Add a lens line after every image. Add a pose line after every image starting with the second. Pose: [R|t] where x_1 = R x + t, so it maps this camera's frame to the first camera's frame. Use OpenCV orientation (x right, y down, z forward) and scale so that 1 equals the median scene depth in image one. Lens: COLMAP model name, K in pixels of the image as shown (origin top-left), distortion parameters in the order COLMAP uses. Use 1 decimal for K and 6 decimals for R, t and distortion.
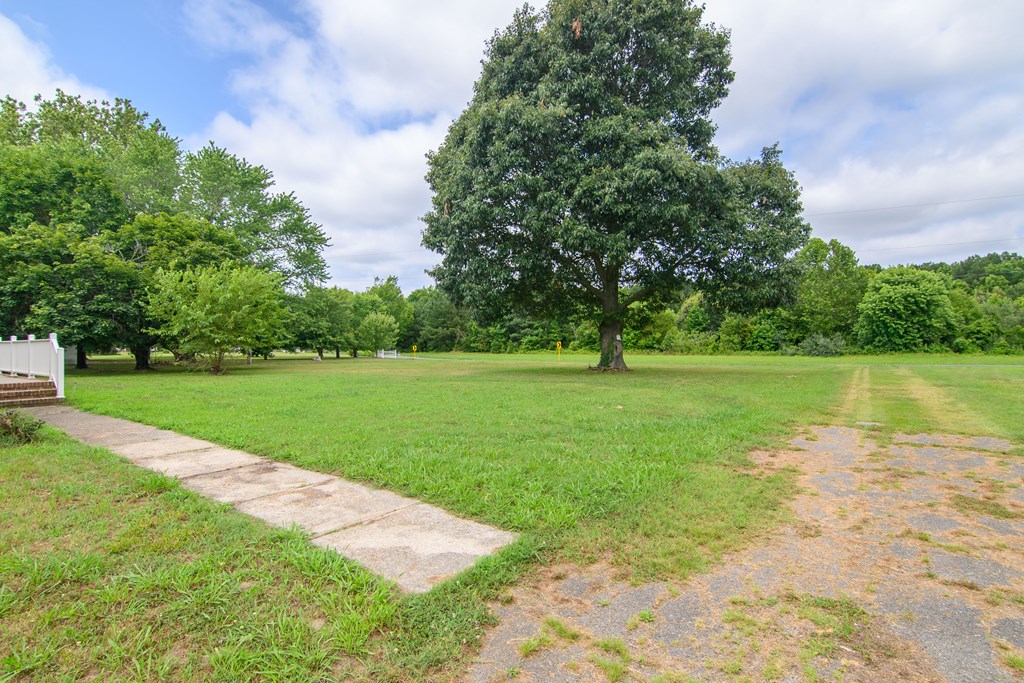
lens RADIAL K [[519.8, 0, 512.0], [0, 519.8, 341.5], [0, 0, 1]] dist [0.002134, 0.000607]
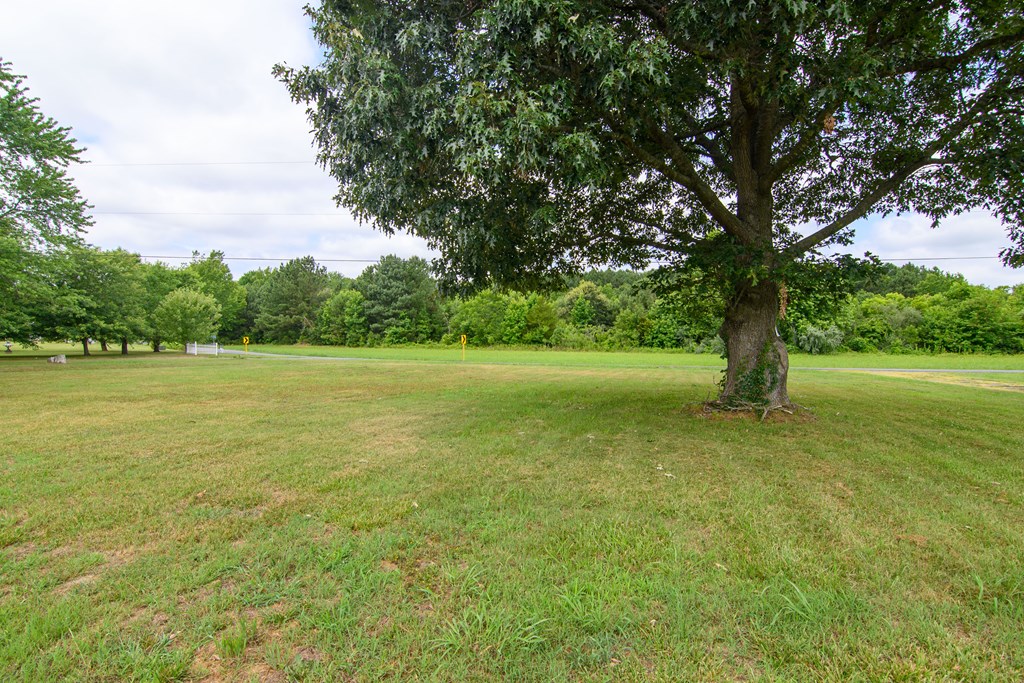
lens RADIAL K [[448.4, 0, 475.2], [0, 448.4, 339.3], [0, 0, 1]] dist [-0.001403, 0.000084]
pose [[0.960061, 0.011204, 0.279566, -0.051157], [-0.014756, 0.999835, 0.010604, -0.000014], [-0.279401, -0.014306, 0.960068, 0.289070]]
